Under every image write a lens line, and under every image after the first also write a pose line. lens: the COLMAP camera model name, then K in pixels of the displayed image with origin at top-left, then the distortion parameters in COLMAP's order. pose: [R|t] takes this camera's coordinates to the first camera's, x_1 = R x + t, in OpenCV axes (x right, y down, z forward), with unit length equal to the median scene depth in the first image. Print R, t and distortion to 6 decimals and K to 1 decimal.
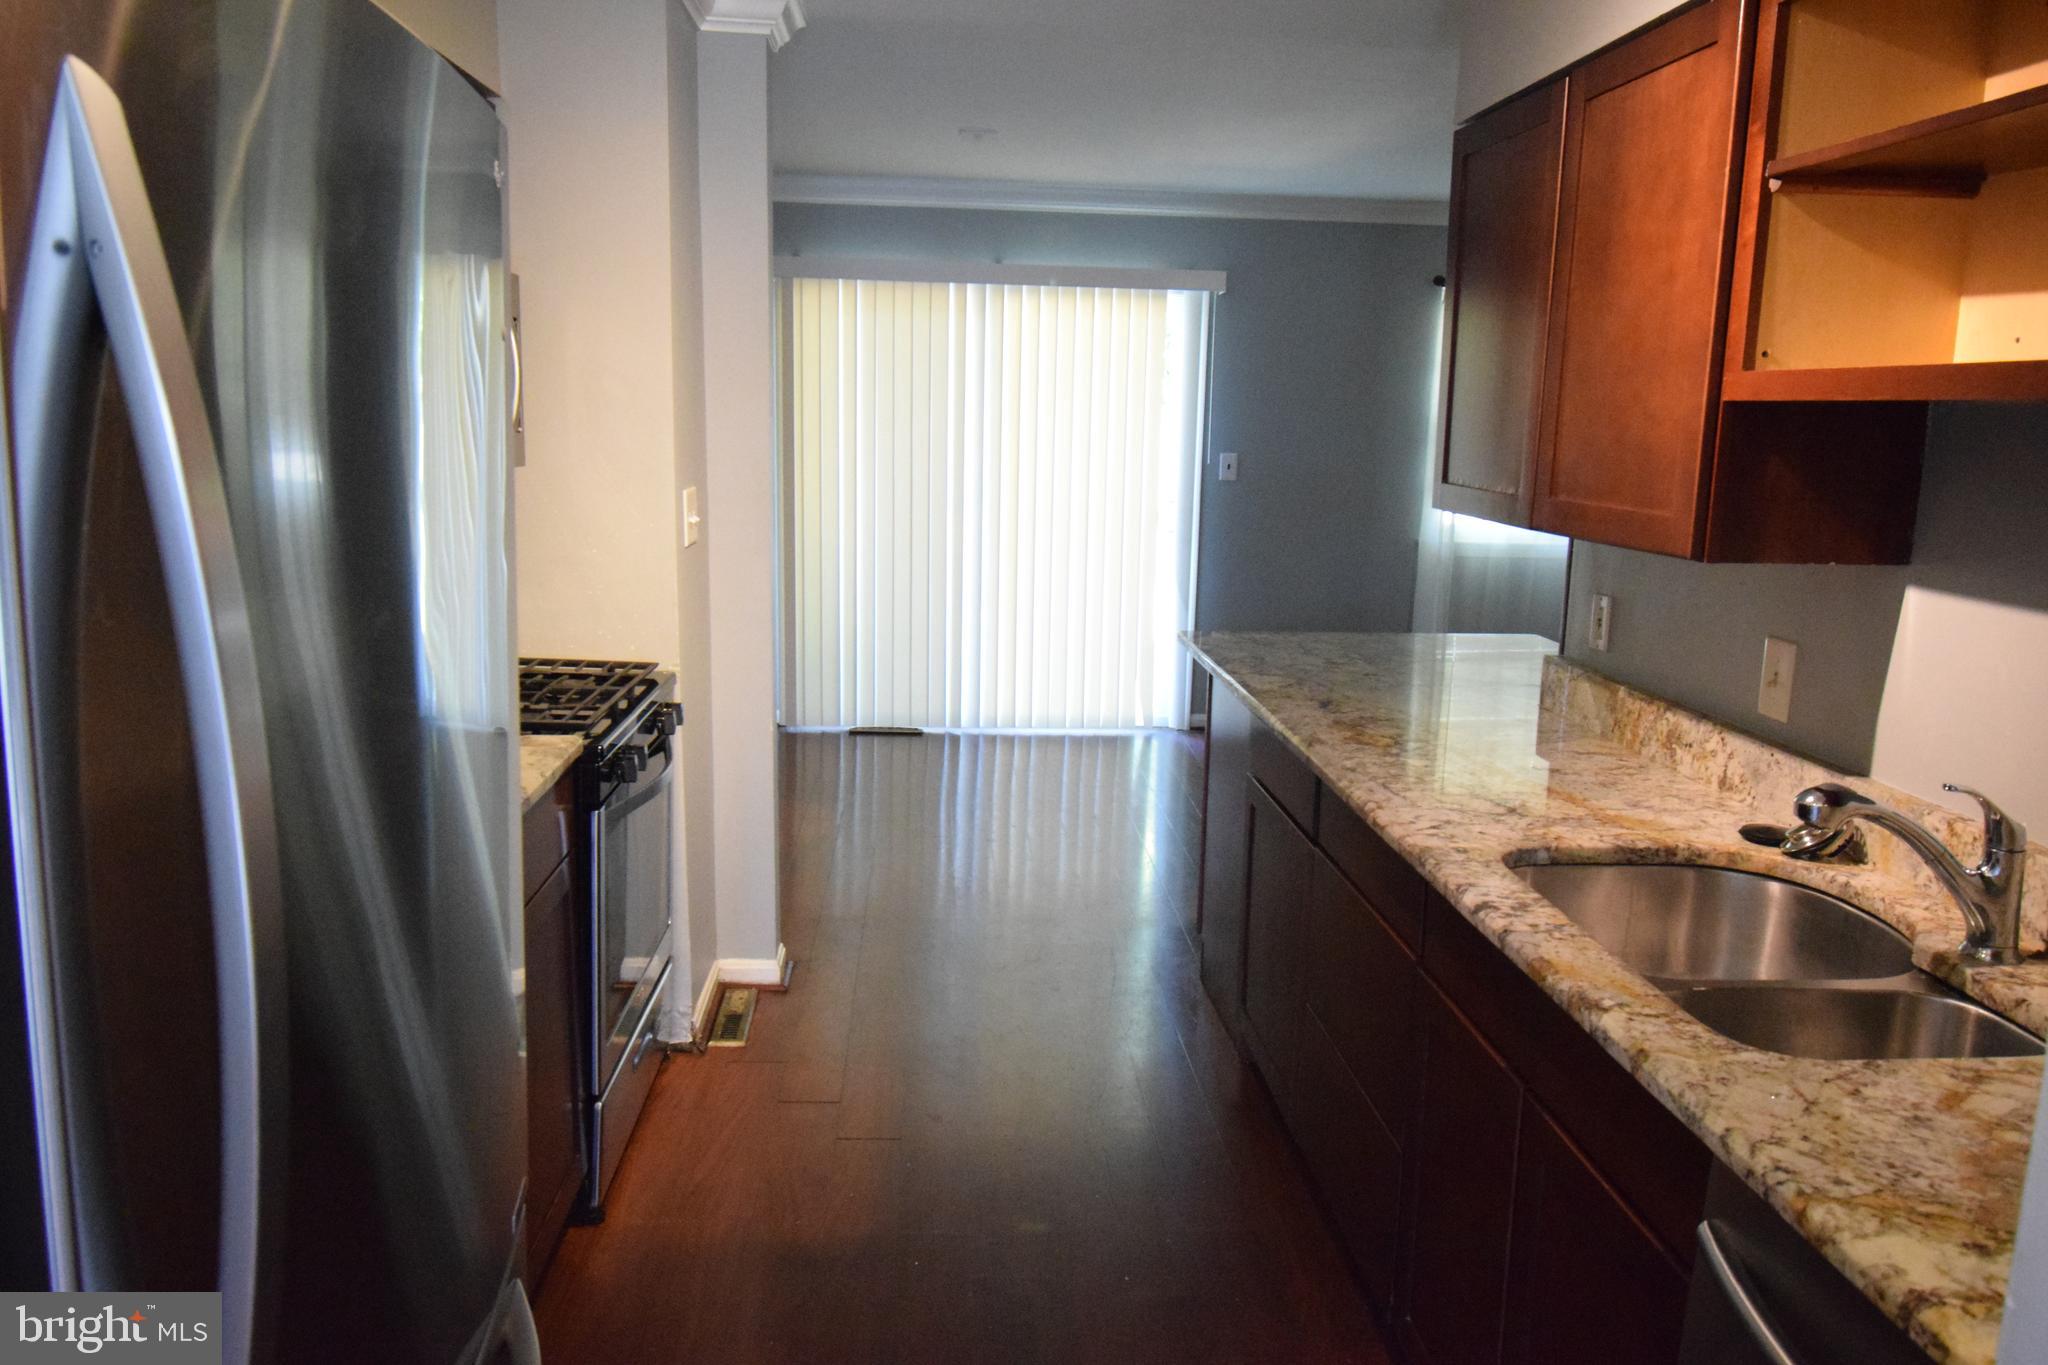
lens RADIAL K [[1484.6, 0, 1037.5], [0, 1484.6, 680.5], [0, 0, 1]] dist [0.017446, -0.034306]
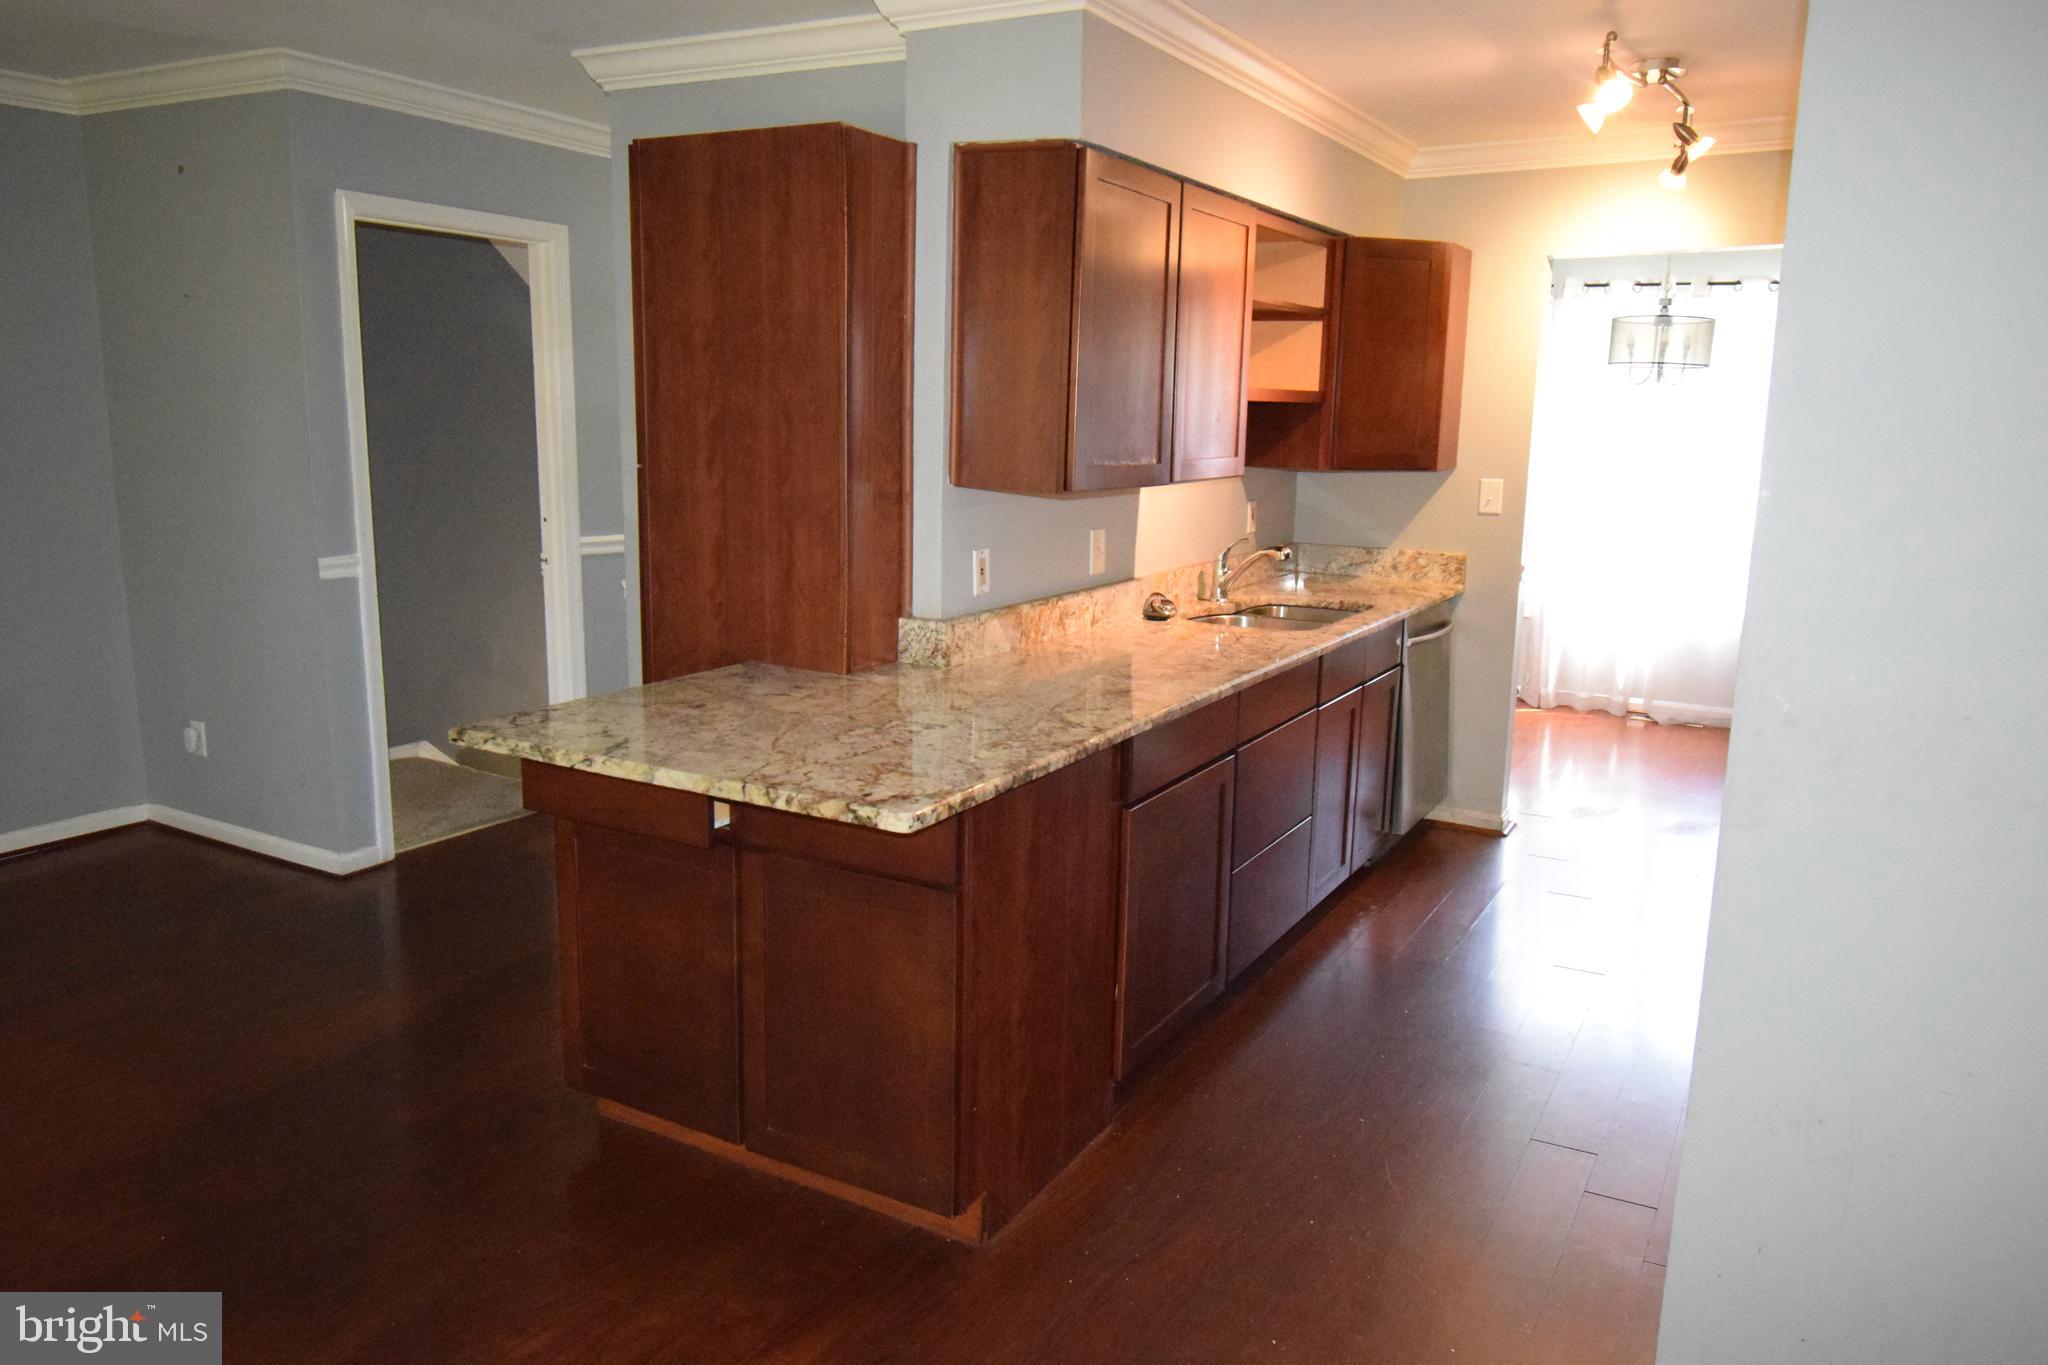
lens RADIAL K [[1438.9, 0, 1040.4], [0, 1438.9, 677.5], [0, 0, 1]] dist [0.017430, -0.031109]
pose [[-0.832712, -0.144934, 0.534401, -0.389470], [0.057561, 0.937247, 0.343882, -0.458665], [-0.550706, 0.317116, -0.772114, 2.432846]]
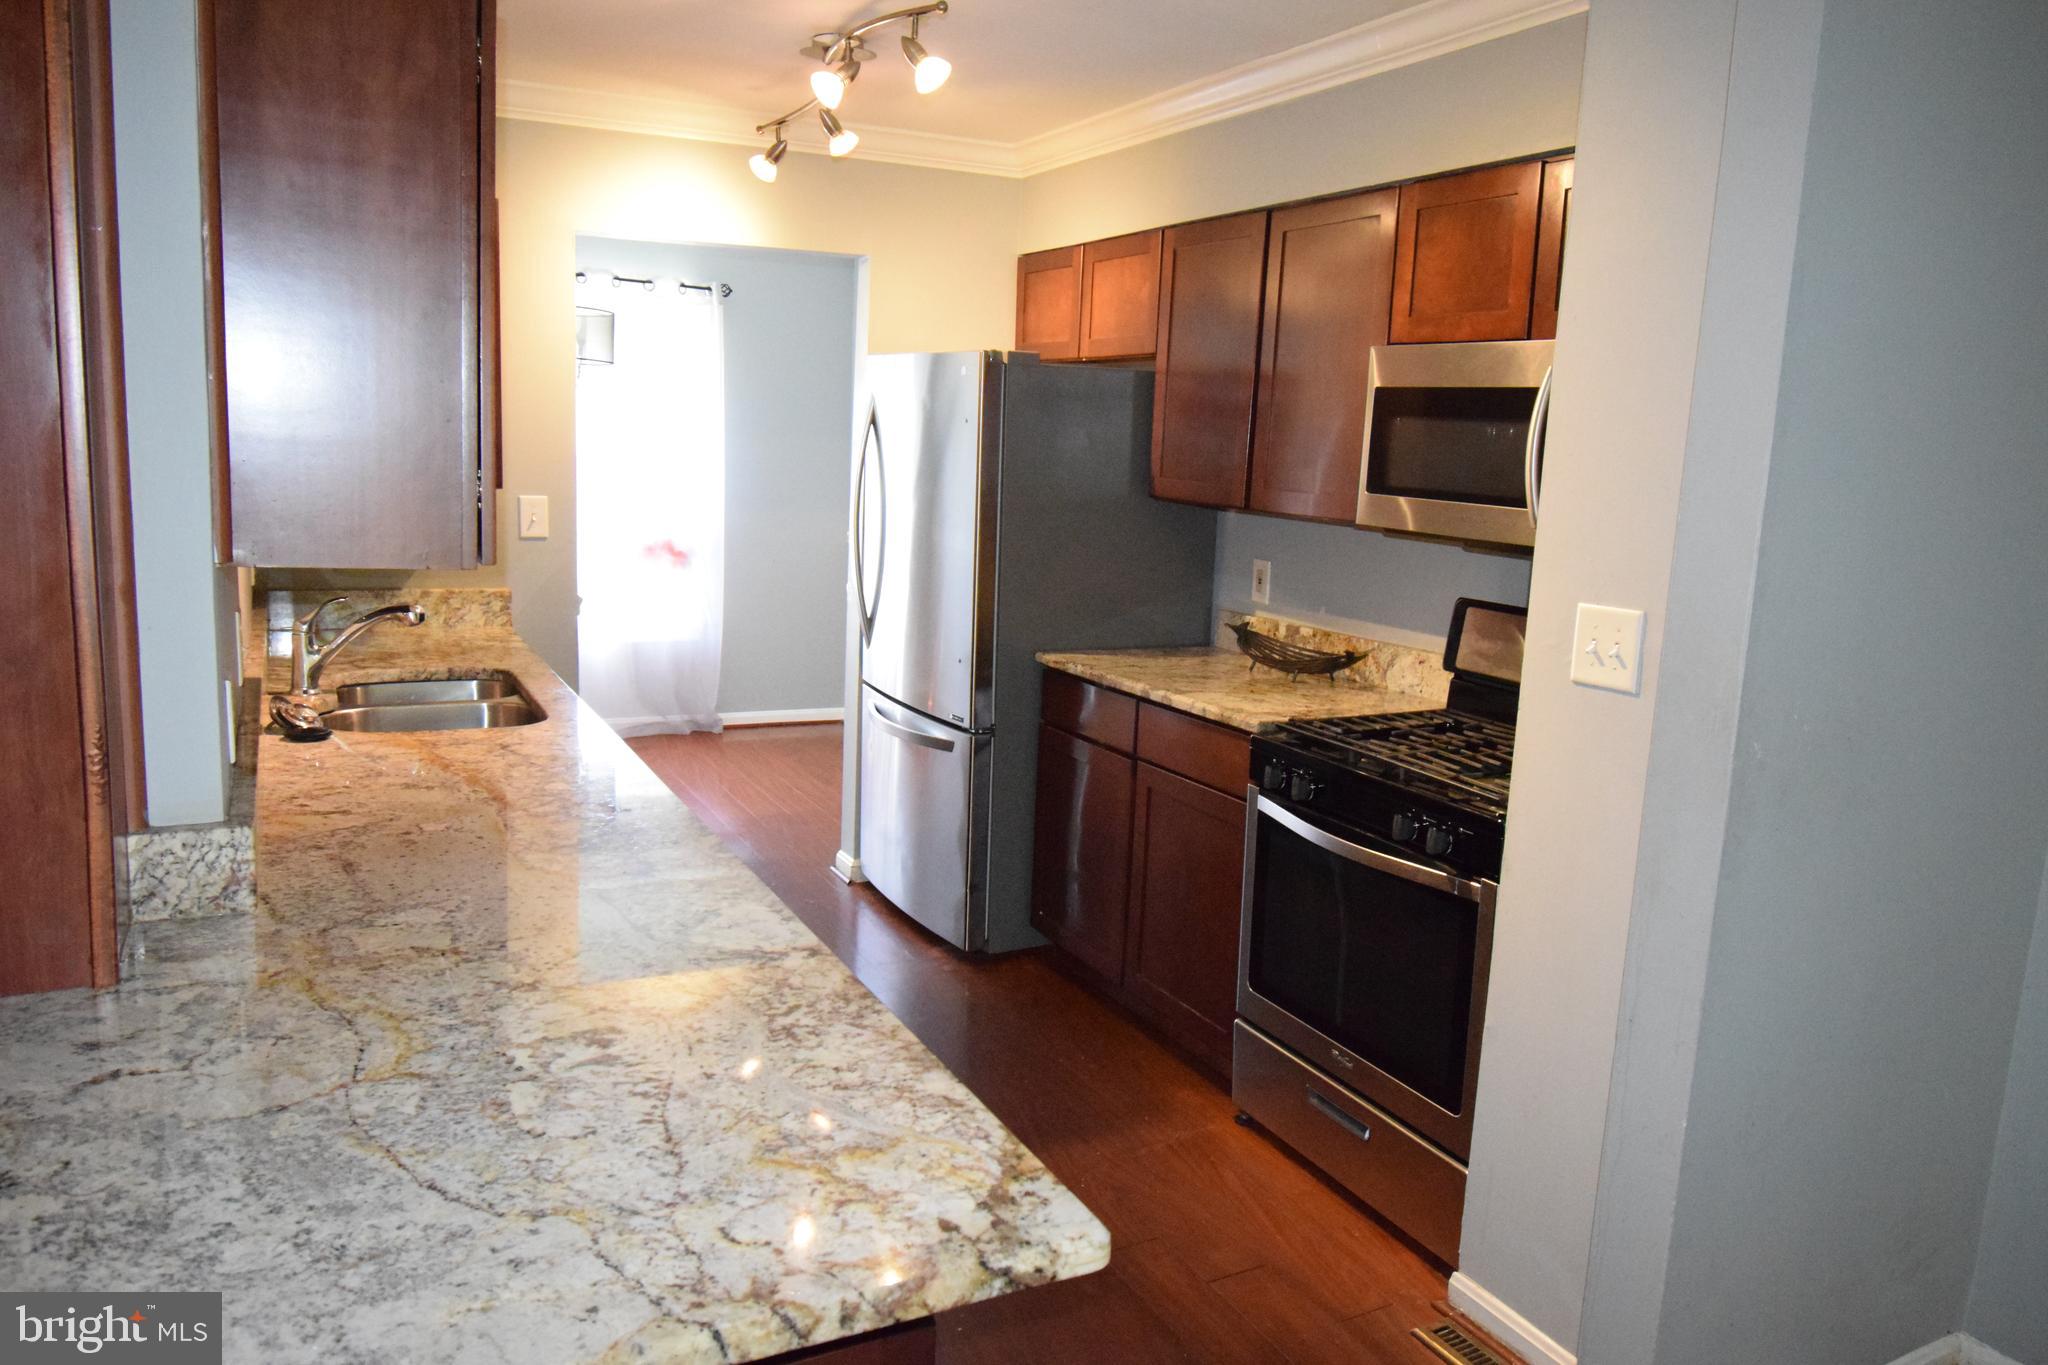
lens RADIAL K [[1438.9, 0, 1040.4], [0, 1438.9, 677.5], [0, 0, 1]] dist [0.017430, -0.031109]
pose [[-0.915707, 0.000068, -0.401847, 0.389856], [-0.137685, 0.939417, 0.313908, -0.388926], [0.377524, 0.342776, -0.860221, 2.138156]]
